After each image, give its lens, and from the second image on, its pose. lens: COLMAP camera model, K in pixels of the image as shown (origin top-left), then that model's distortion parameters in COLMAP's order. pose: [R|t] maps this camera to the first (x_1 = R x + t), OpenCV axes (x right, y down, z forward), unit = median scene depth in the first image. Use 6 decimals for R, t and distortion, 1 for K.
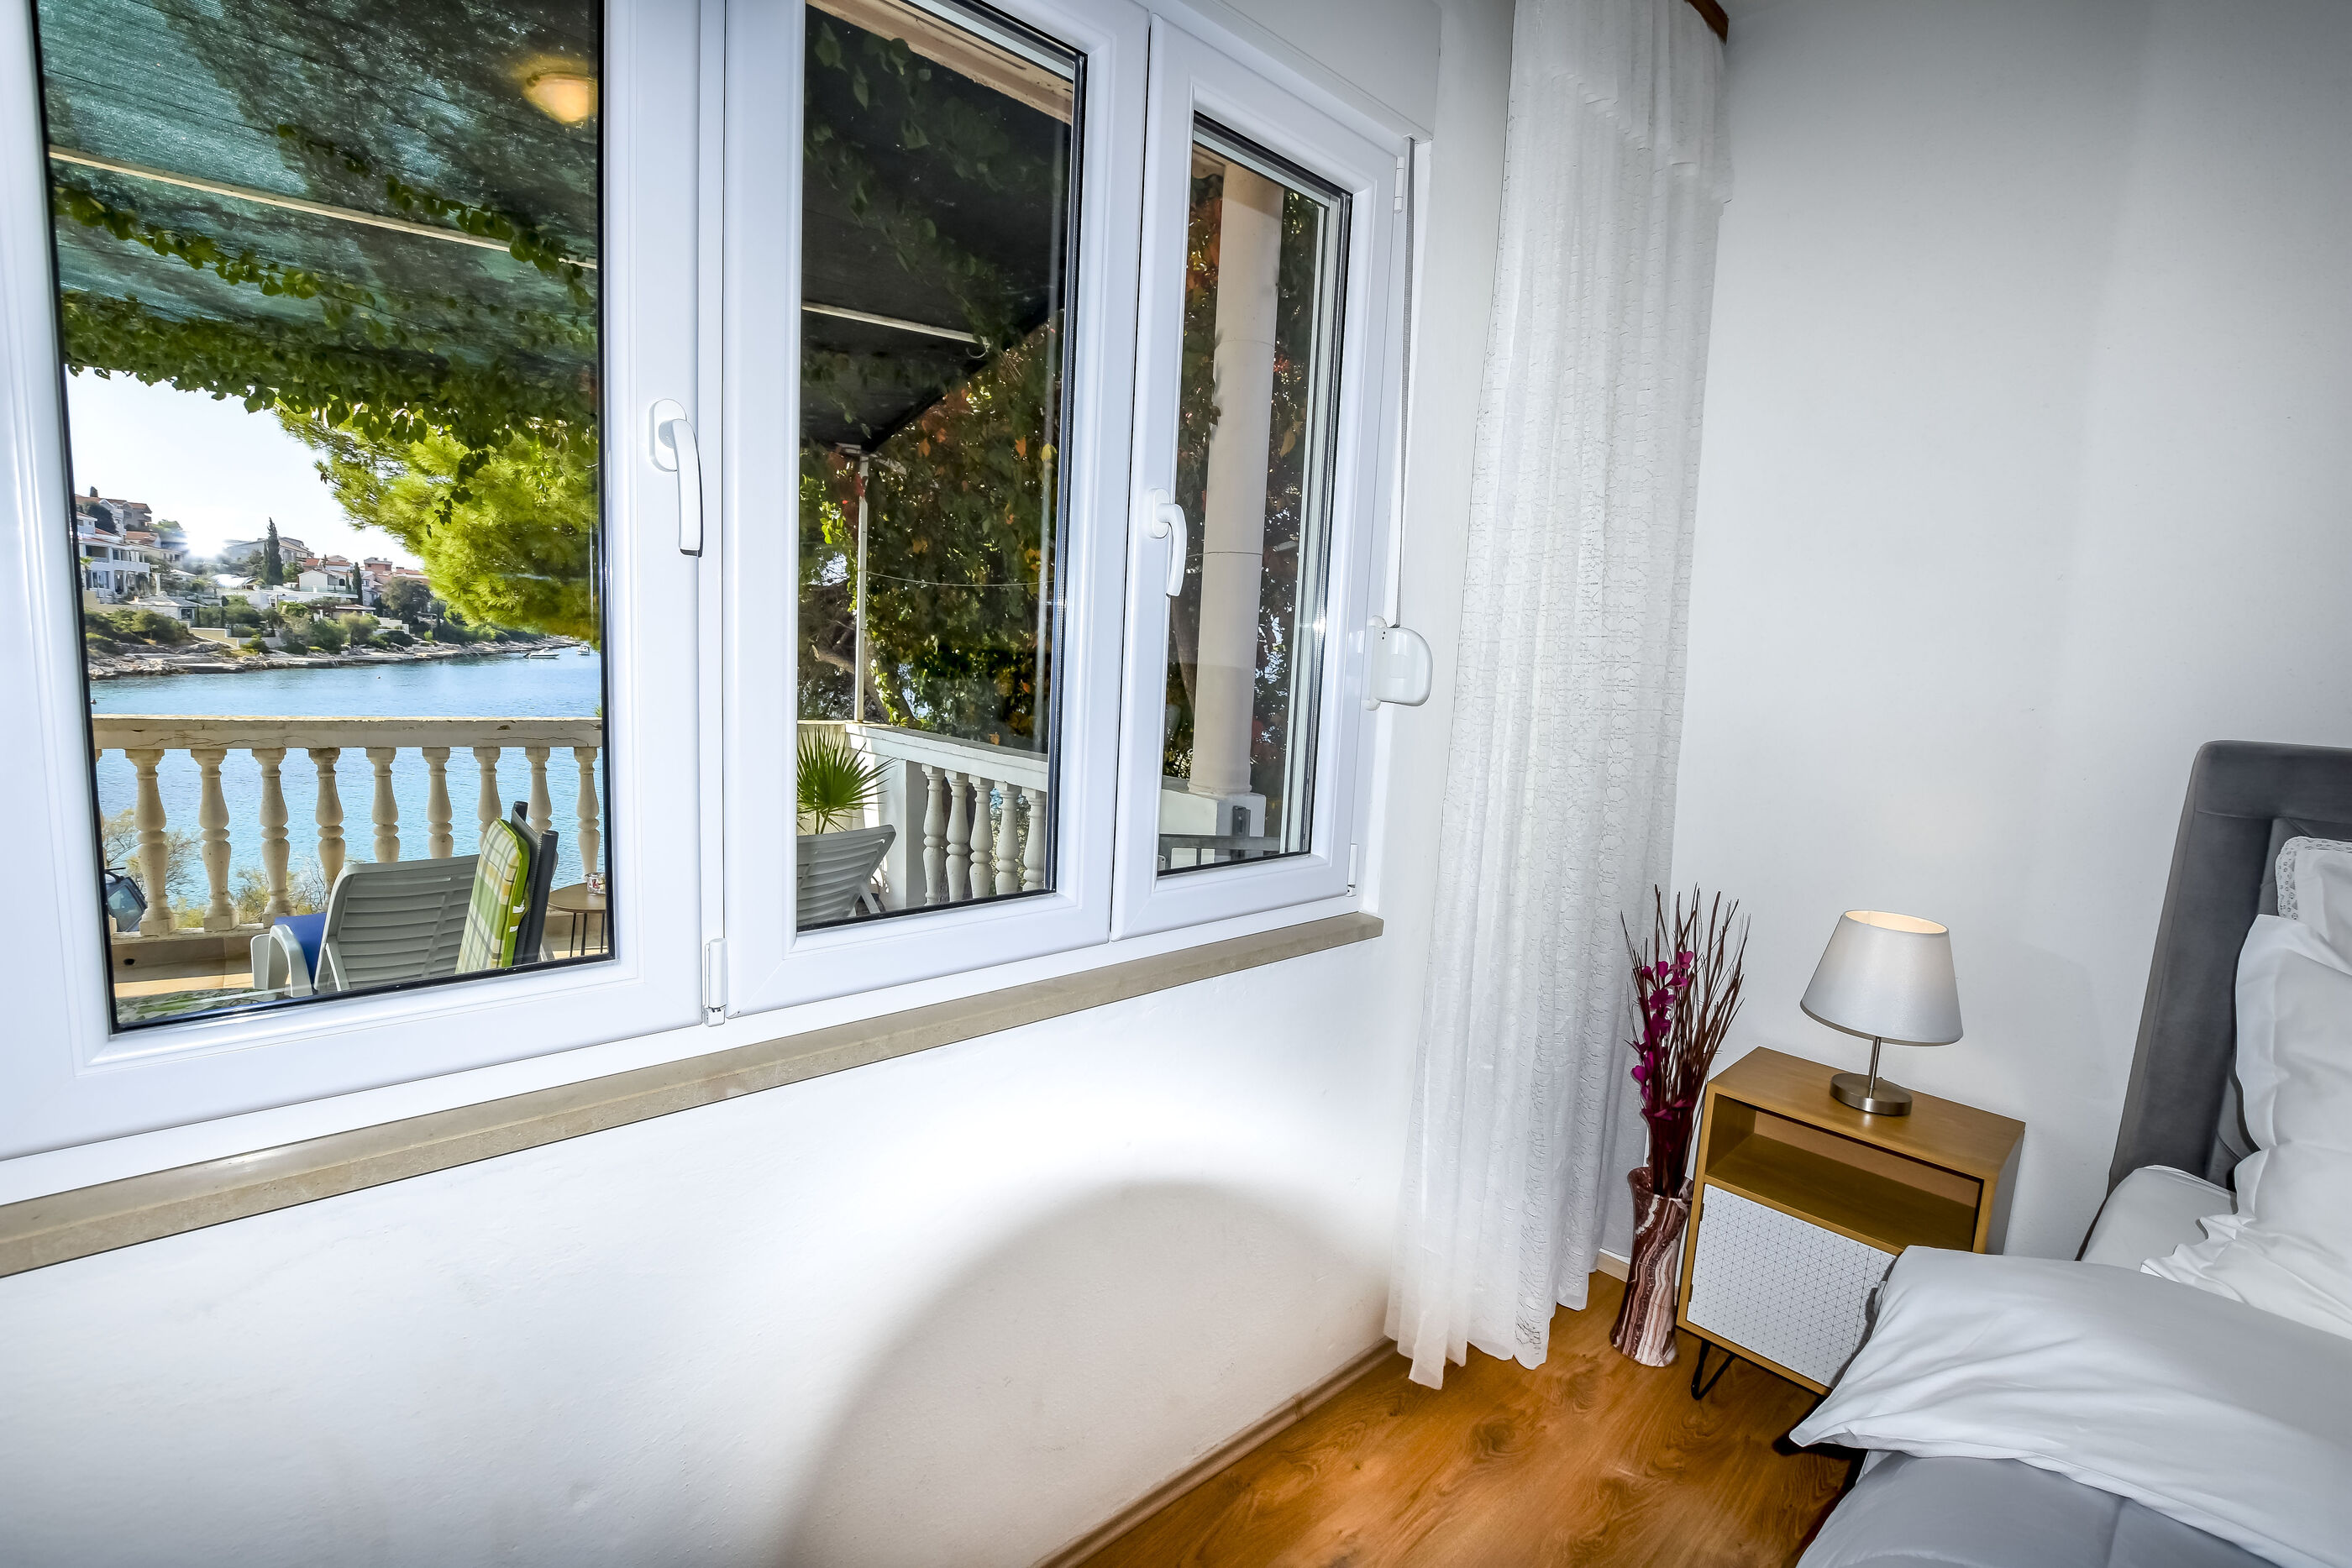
lens RADIAL K [[1024.7, 0, 1212.9], [0, 1024.7, 751.4], [0, 0, 1]] dist [-0.030229, 0.000019]
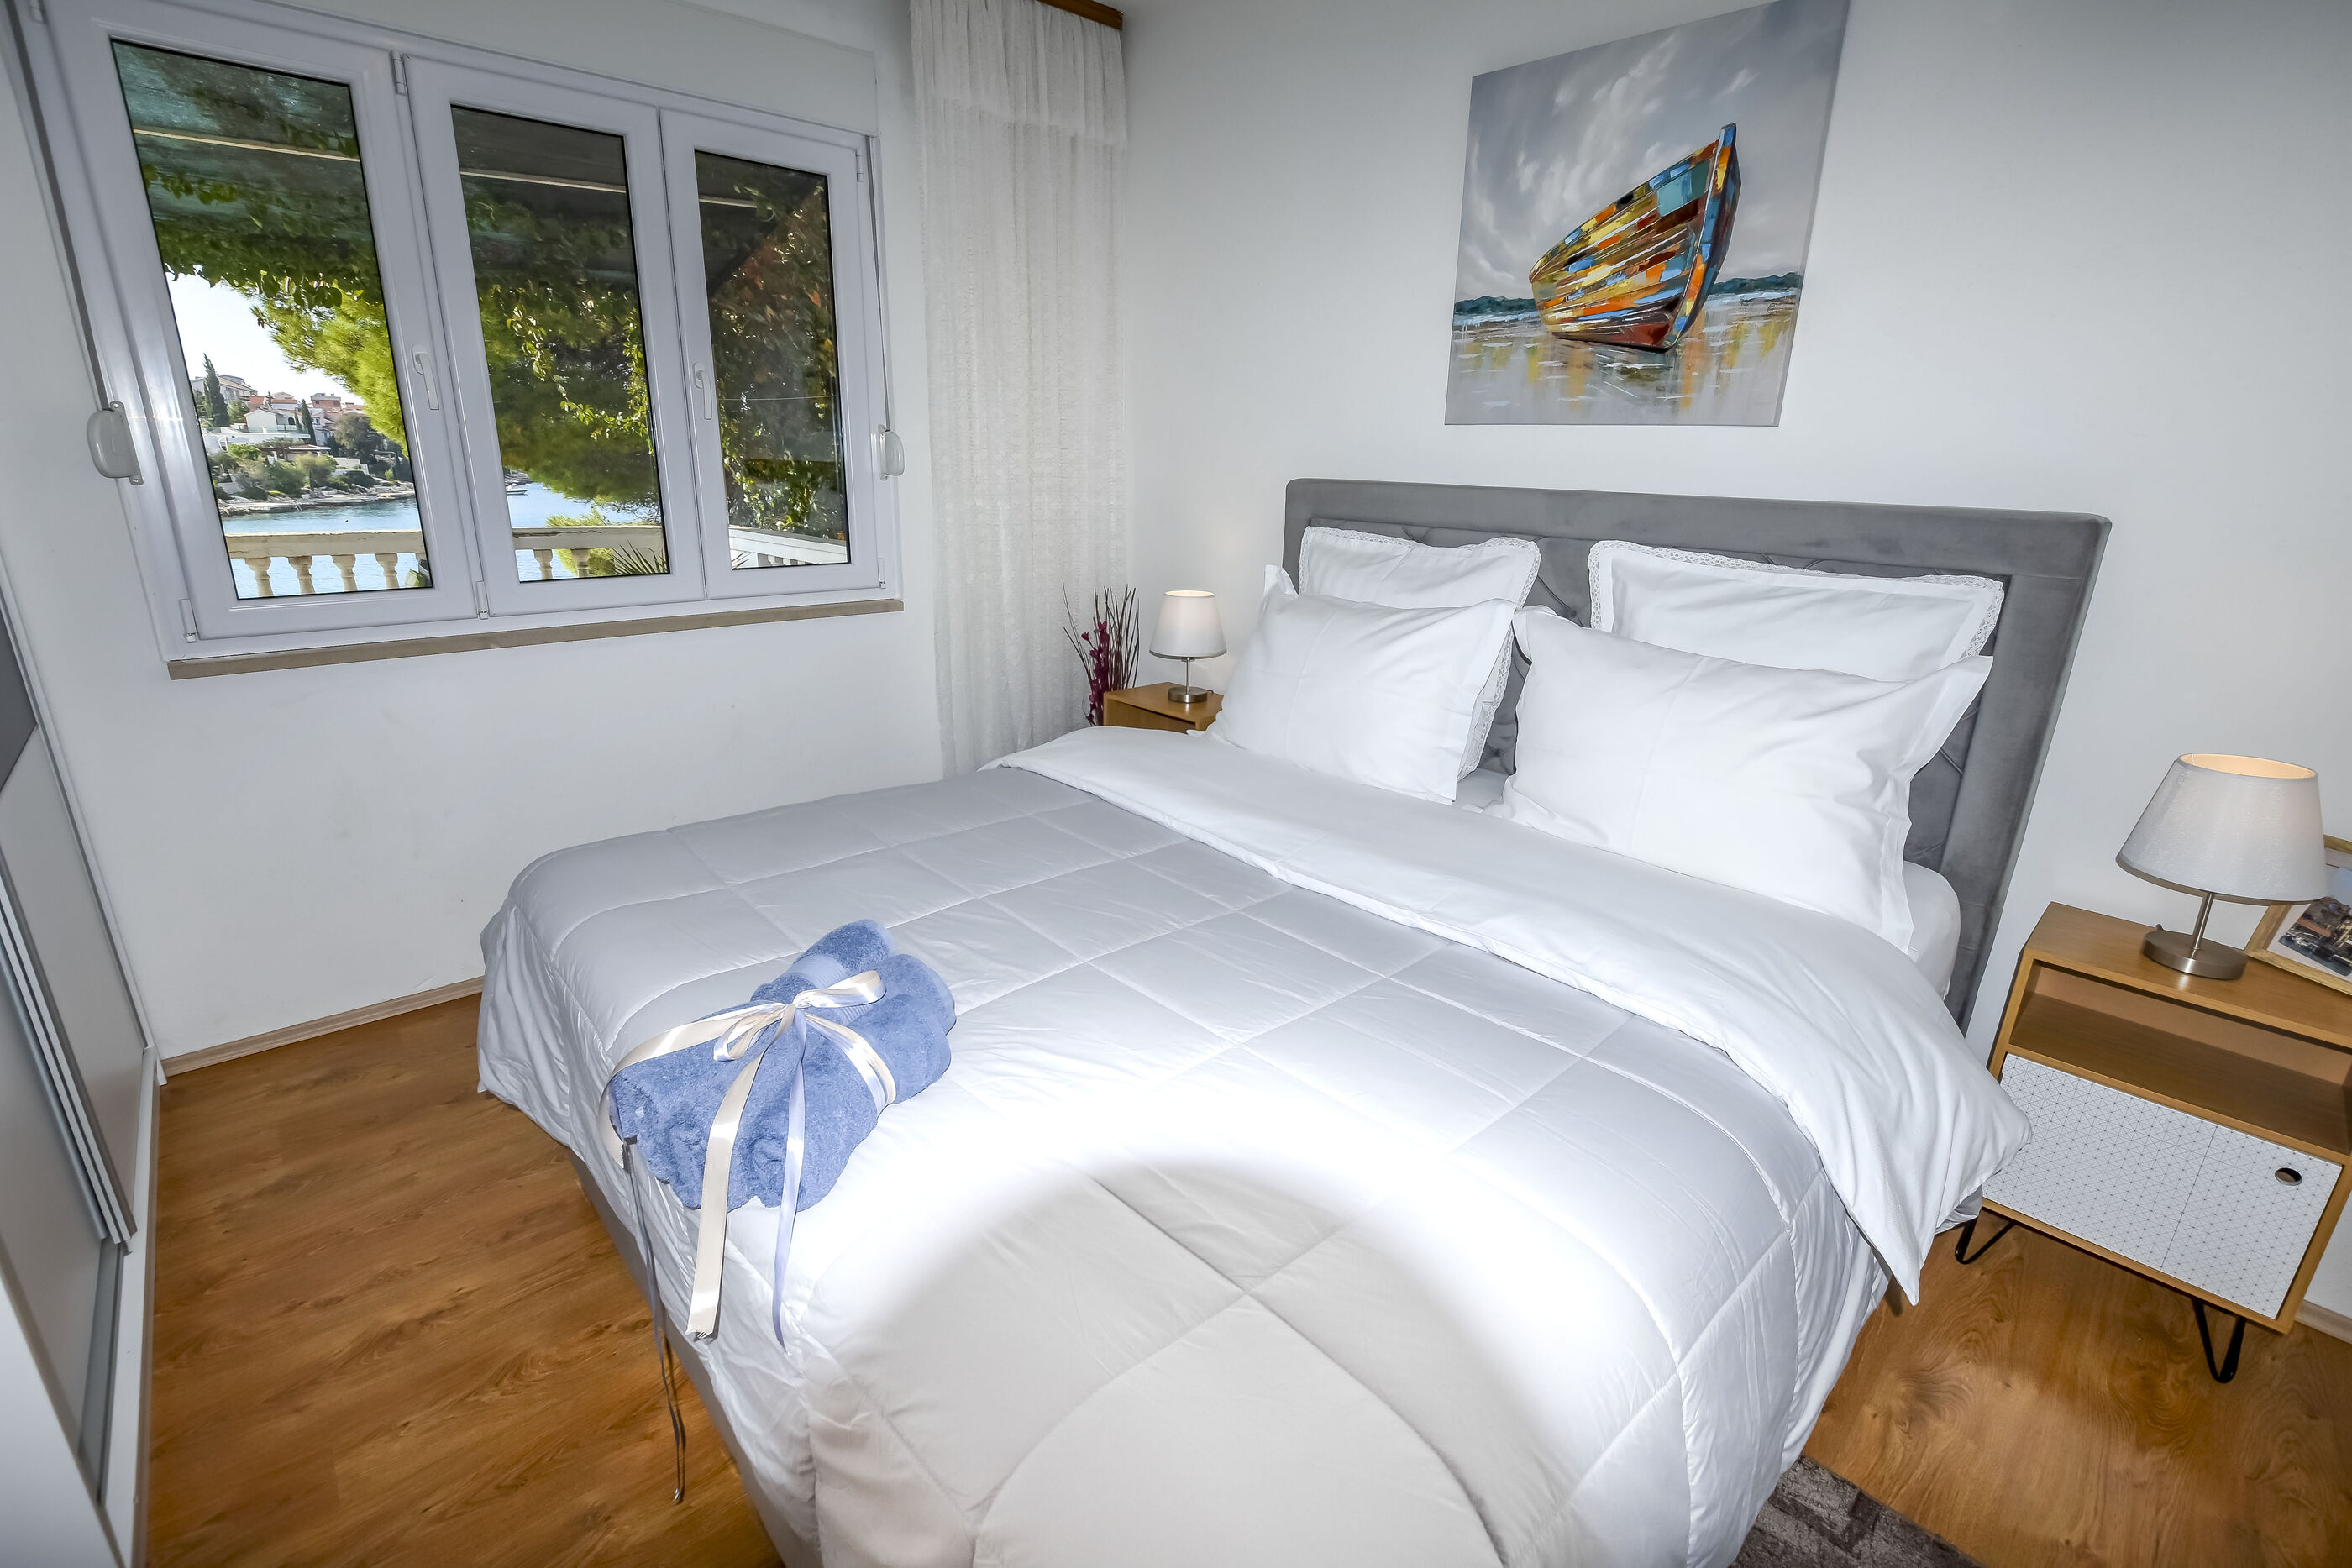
lens RADIAL K [[1042.8, 0, 1213.1], [0, 1042.8, 750.2], [0, 0, 1]] dist [-0.040877, 0.006205]
pose [[0.999661, -0.025915, -0.002329, 0.154213], [0.025936, 0.985294, 0.168890, 0.028344], [-0.002082, -0.168893, 0.985632, -0.178011]]
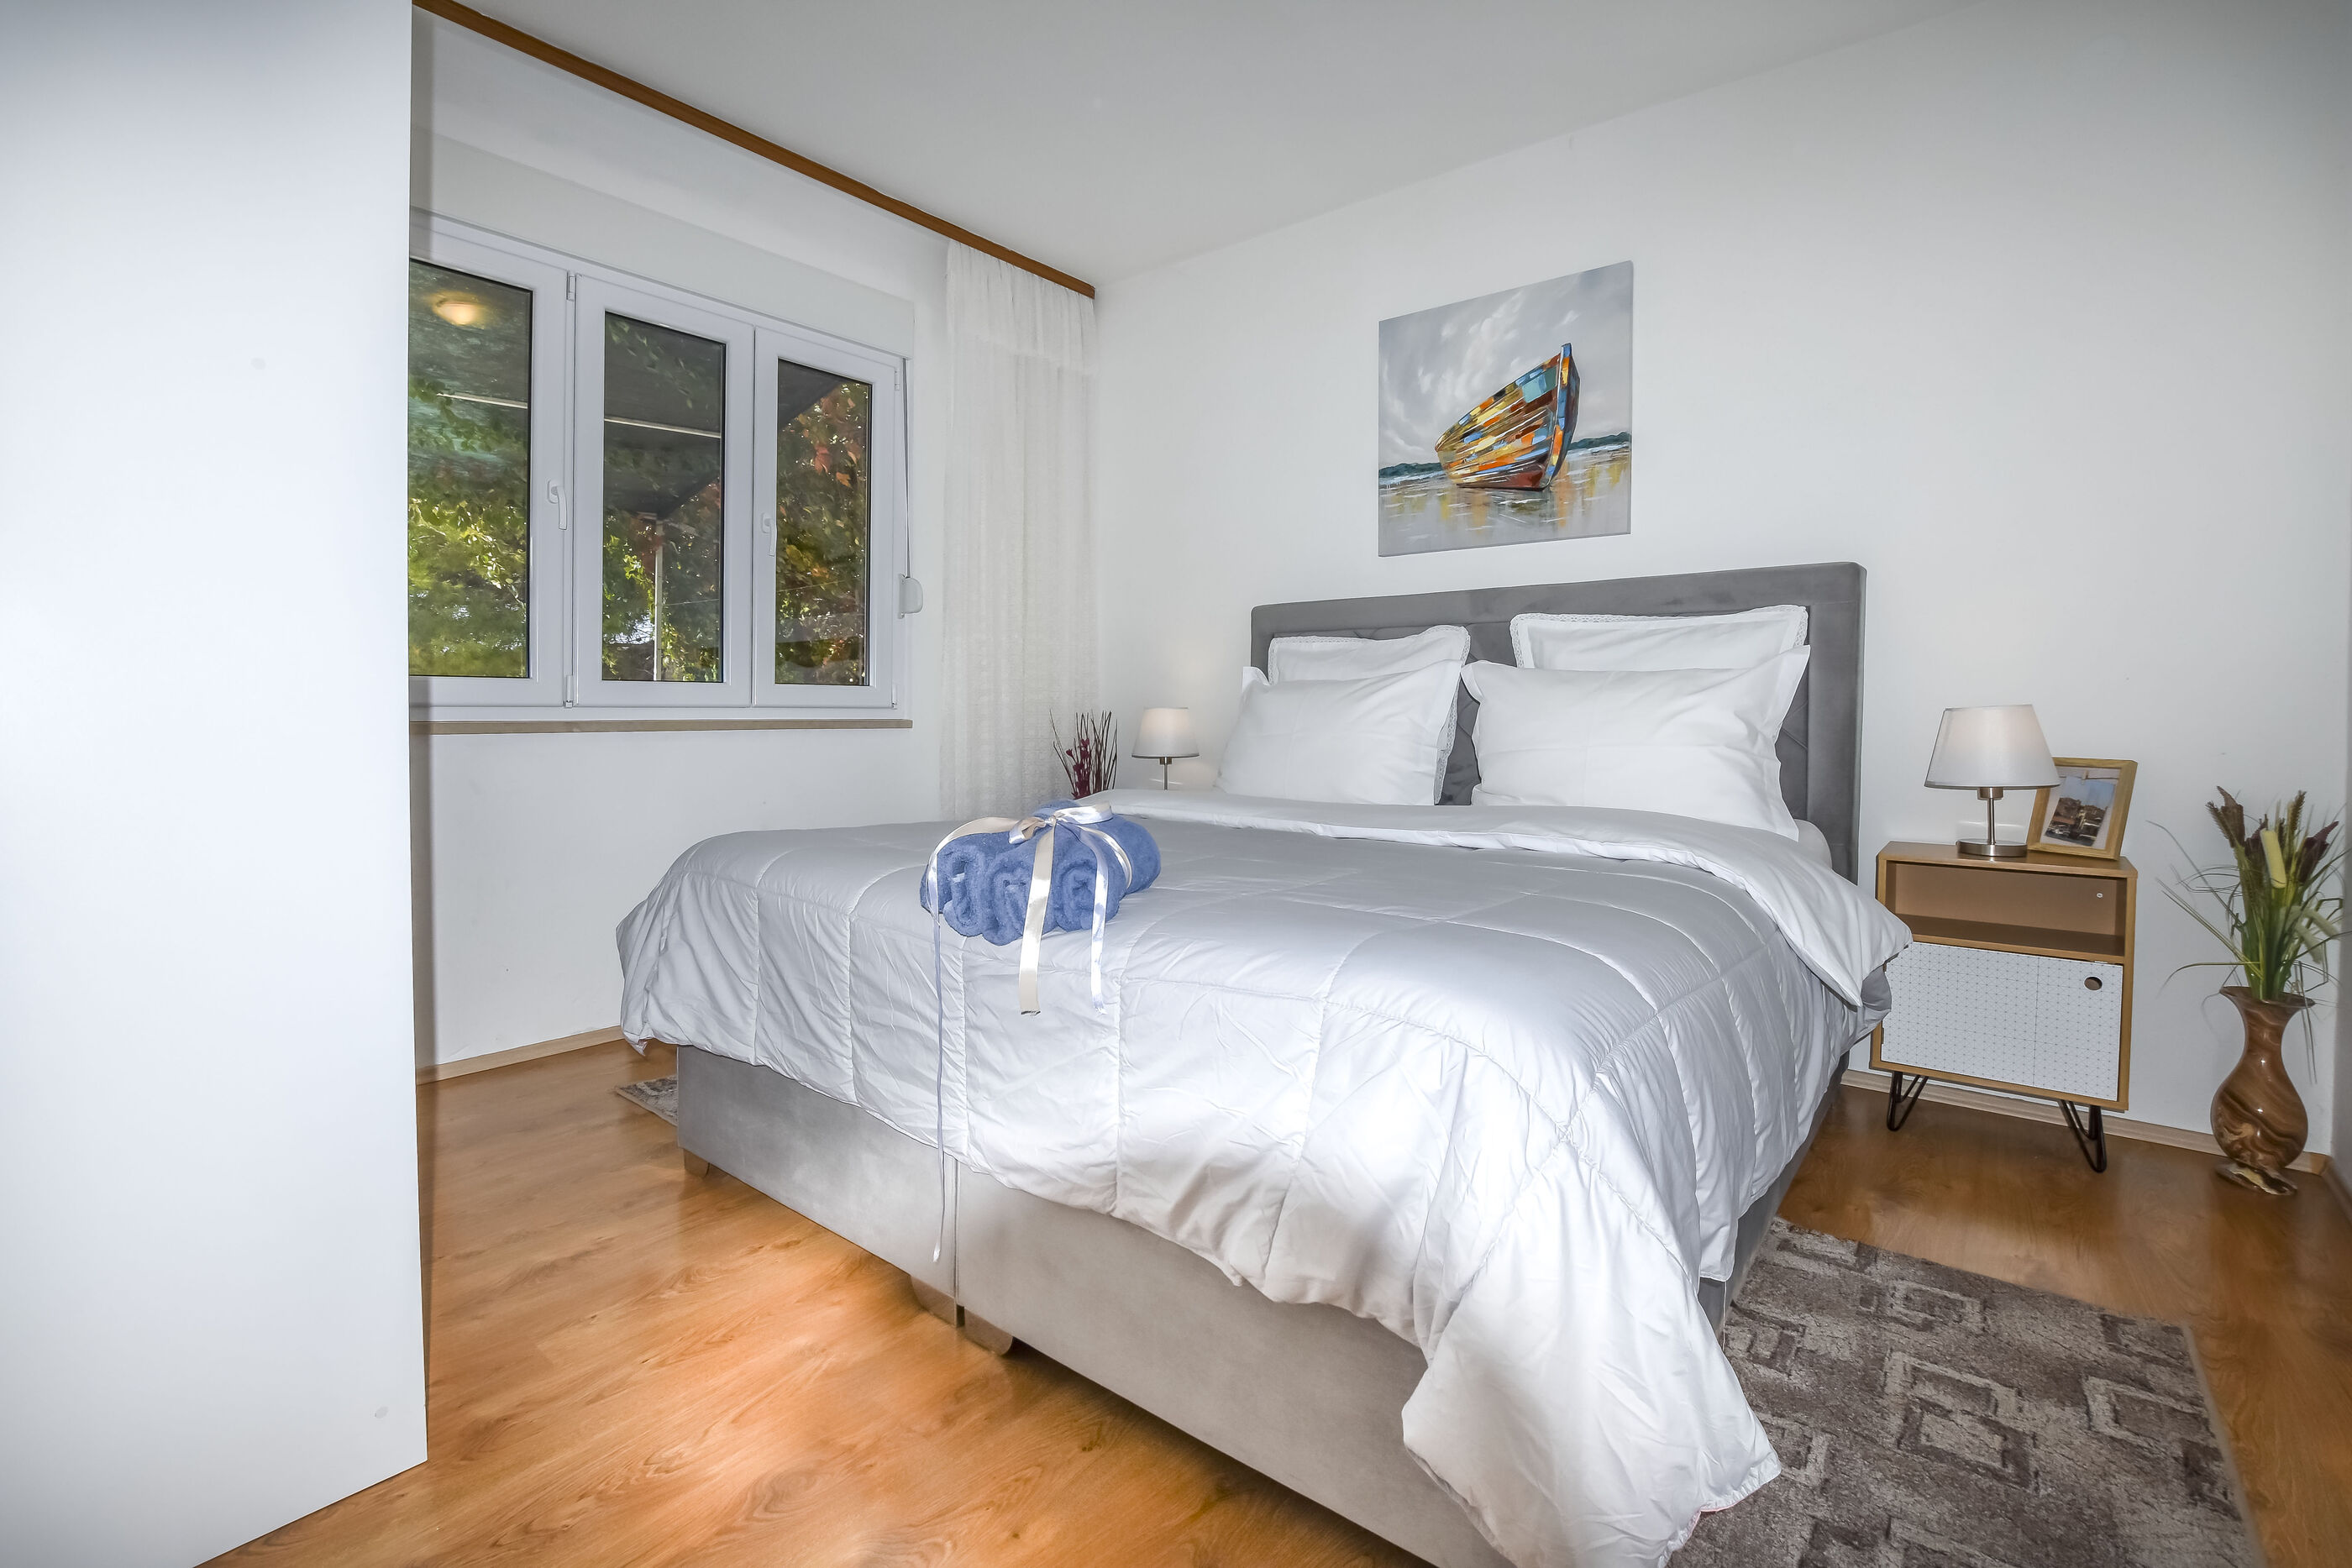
lens RADIAL K [[1053.7, 0, 1172.8], [0, 1053.7, 691.6], [0, 0, 1]] dist [-0.037974, 0.000205]
pose [[0.992162, -0.033026, 0.120514, 0.094699], [0.048635, 0.990454, -0.128976, 0.087761], [-0.115104, 0.133827, 0.984297, -0.242485]]
